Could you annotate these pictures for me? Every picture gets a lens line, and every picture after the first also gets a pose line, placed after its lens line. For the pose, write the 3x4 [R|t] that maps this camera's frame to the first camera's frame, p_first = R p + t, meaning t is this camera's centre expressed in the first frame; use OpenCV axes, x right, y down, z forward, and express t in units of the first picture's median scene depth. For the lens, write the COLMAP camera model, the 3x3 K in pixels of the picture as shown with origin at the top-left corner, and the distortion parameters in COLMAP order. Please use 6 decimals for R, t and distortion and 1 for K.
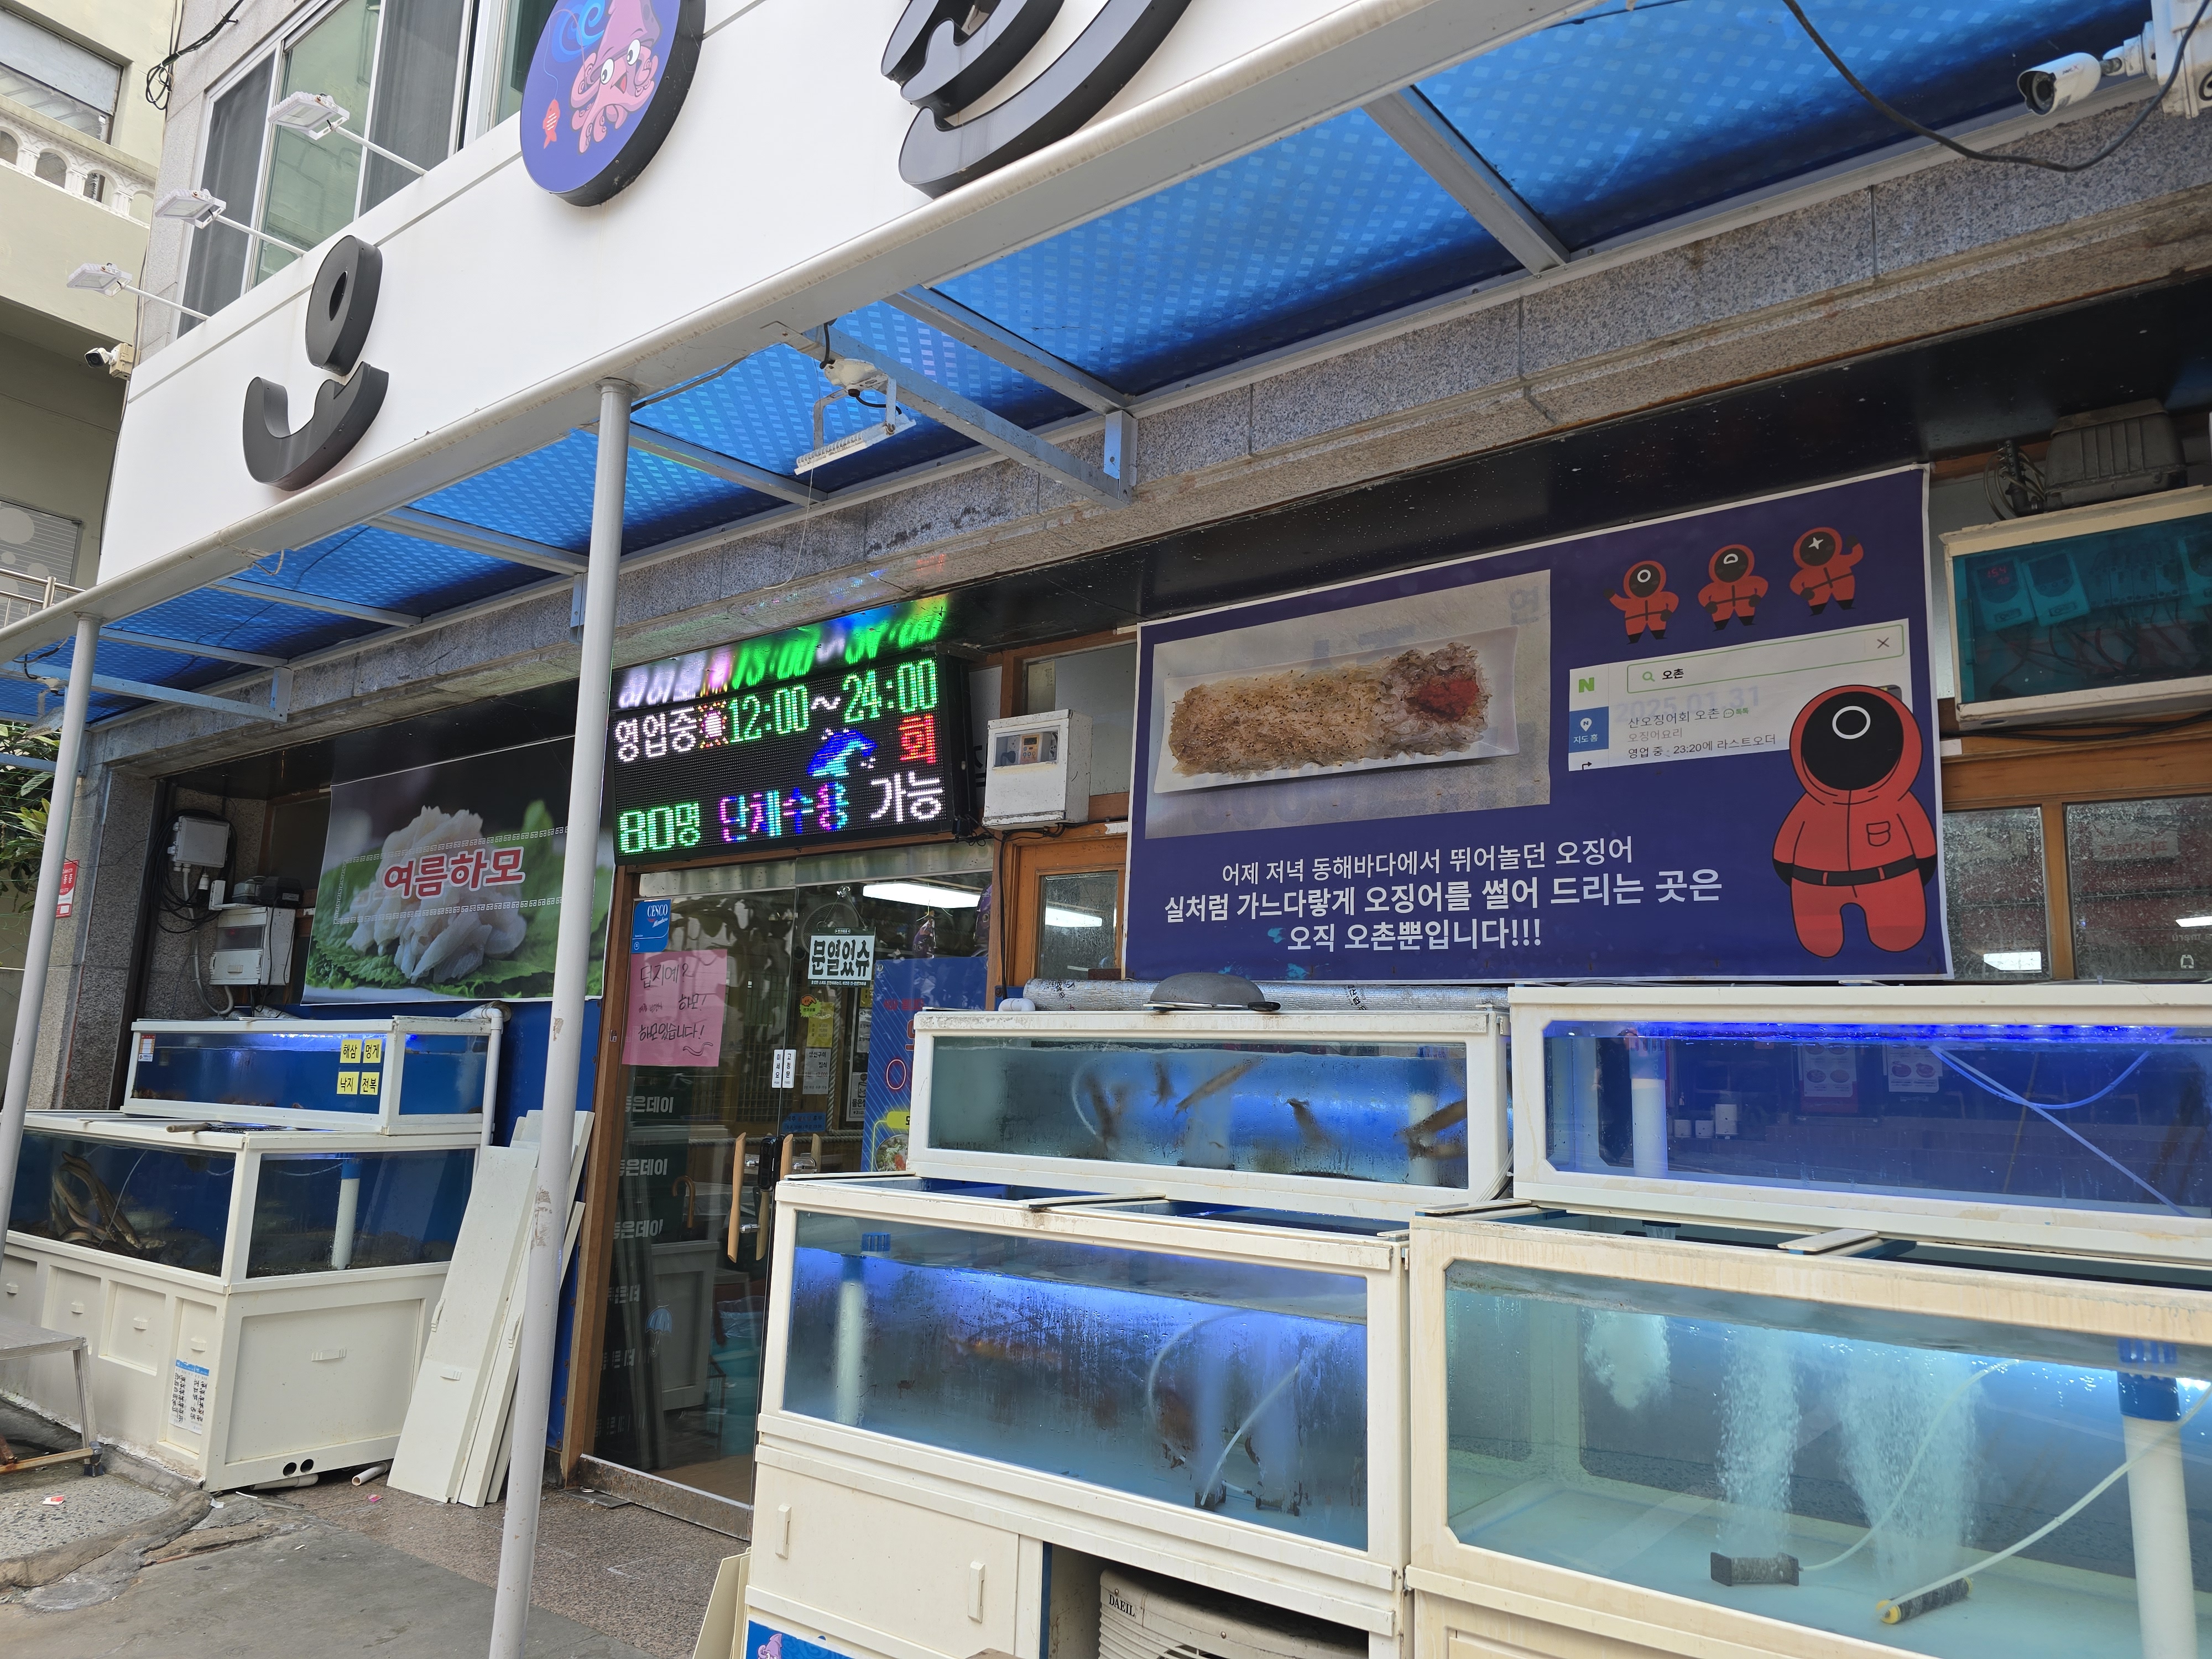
lens RADIAL K [[1531.1, 0, 1106.0], [0, 1531.1, 829.5], [0, 0, 1]] dist [0.078827, -0.075587]
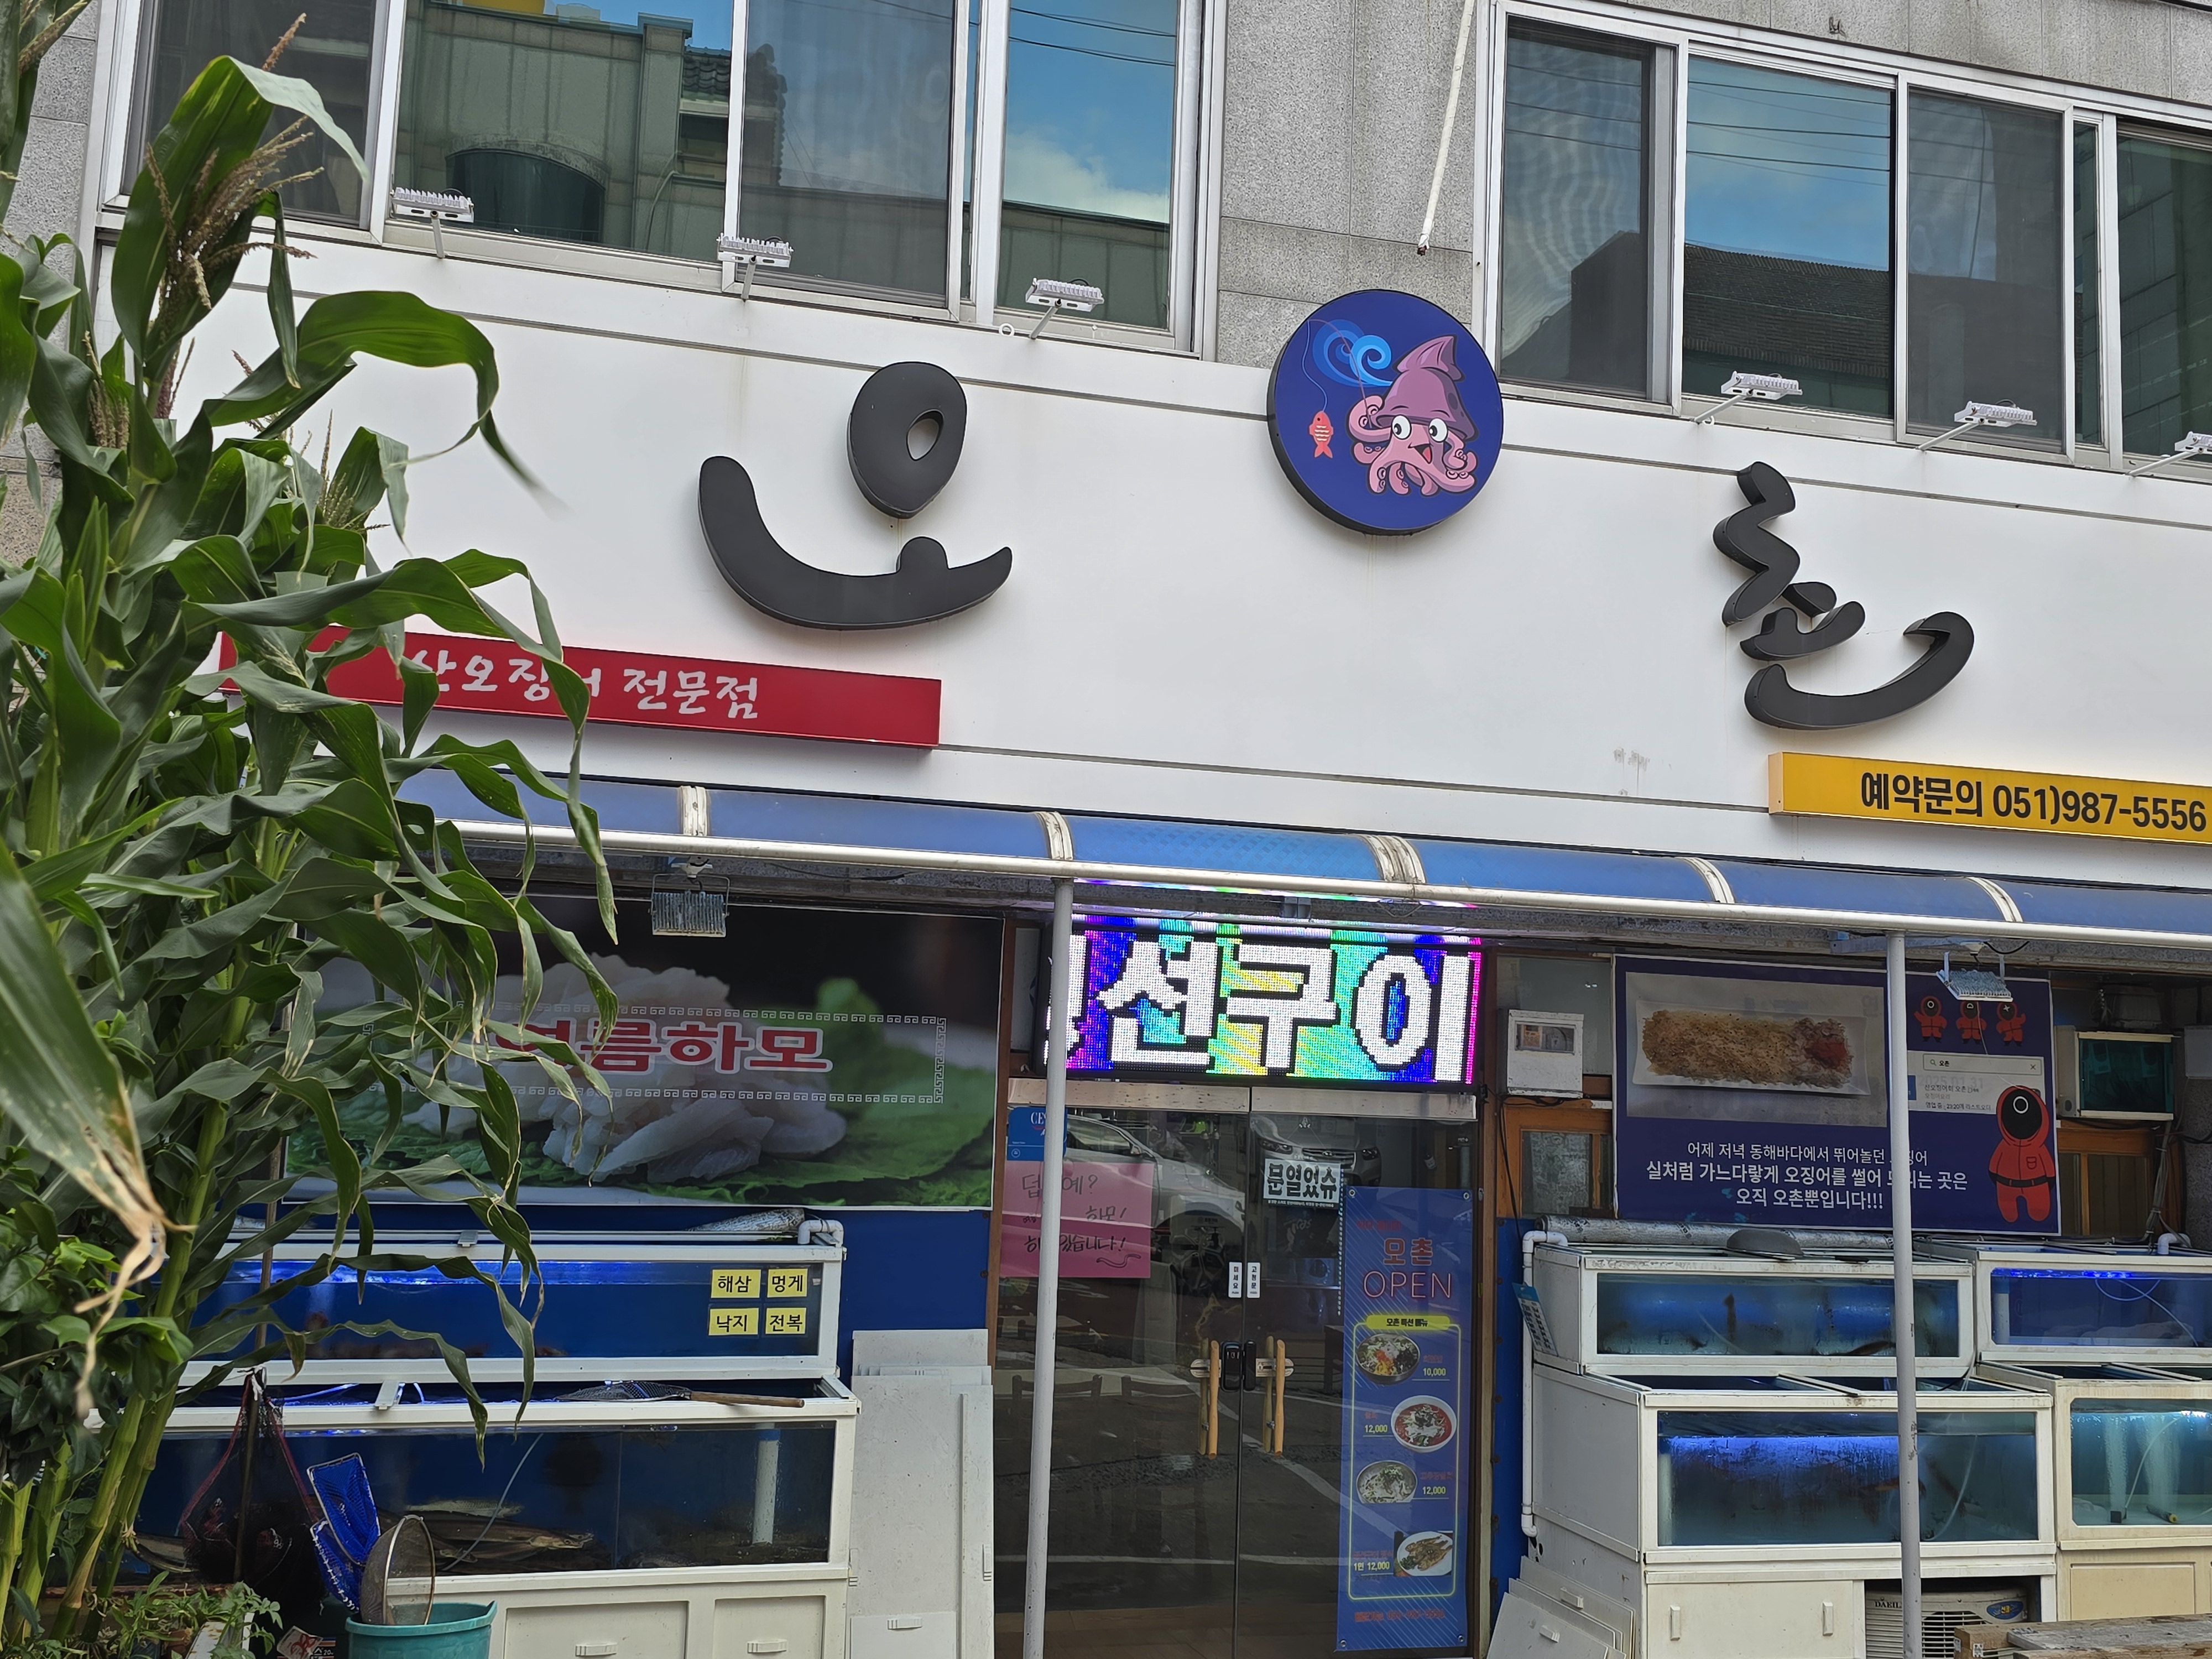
lens RADIAL K [[2224.7, 0, 1106.0], [0, 2224.7, 829.5], [0, 0, 1]] dist [0.154423, -0.423732]
pose [[0.569586, 0.072815, 0.818700, -2.080140], [-0.153976, 0.987887, 0.019262, -0.234265], [-0.807380, -0.137032, 0.573899, 0.255553]]
